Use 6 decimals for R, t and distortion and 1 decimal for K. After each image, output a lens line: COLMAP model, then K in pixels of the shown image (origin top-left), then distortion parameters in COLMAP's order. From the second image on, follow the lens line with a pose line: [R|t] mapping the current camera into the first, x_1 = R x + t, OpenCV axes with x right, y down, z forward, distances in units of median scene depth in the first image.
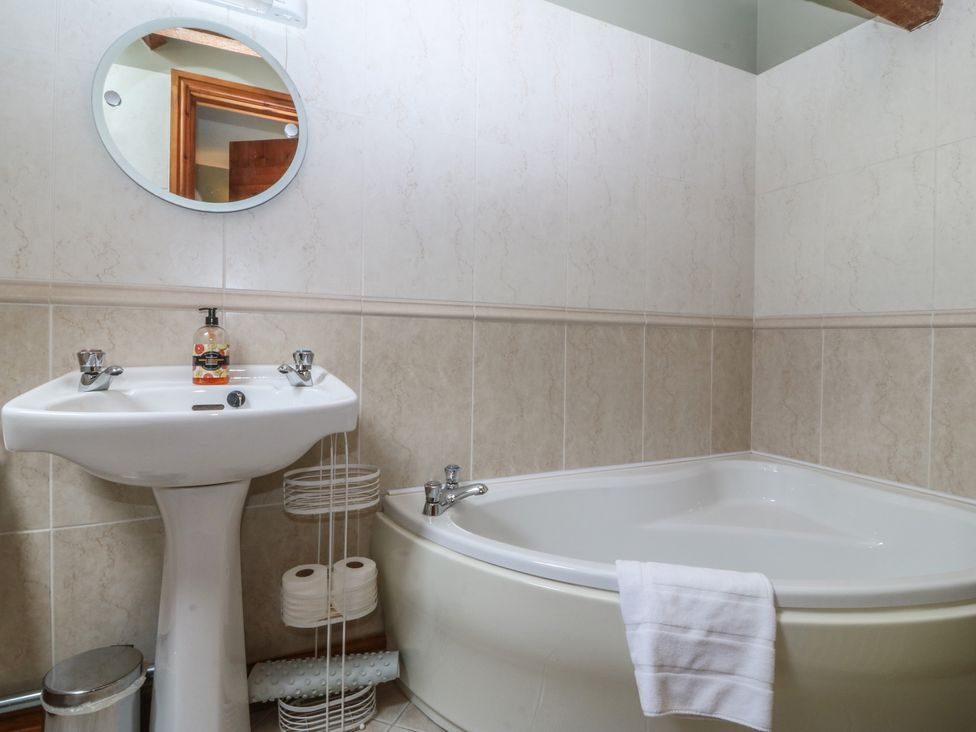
lens RADIAL K [[520.9, 0, 491.2], [0, 520.9, 355.3], [0, 0, 1]] dist [0.015873, -0.023875]
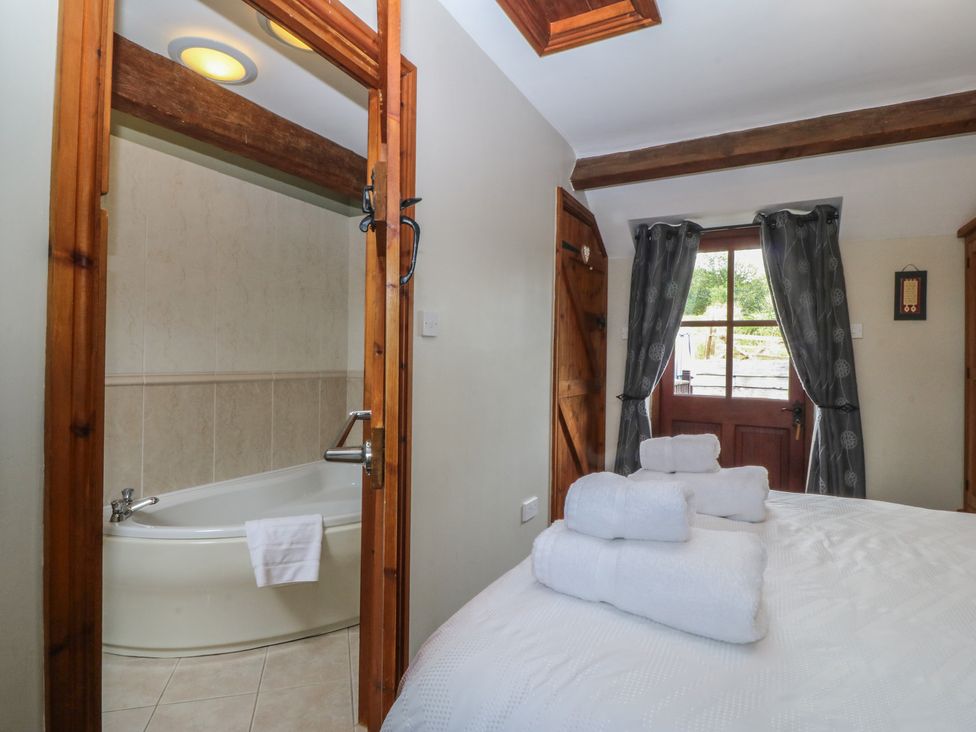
lens RADIAL K [[520.9, 0, 491.2], [0, 520.9, 355.3], [0, 0, 1]] dist [0.015873, -0.023875]
pose [[0.806211, 0.002034, 0.591625, -0.108312], [0.009830, 0.999810, -0.016833, -0.113112], [-0.591547, 0.019387, 0.806038, -0.697718]]
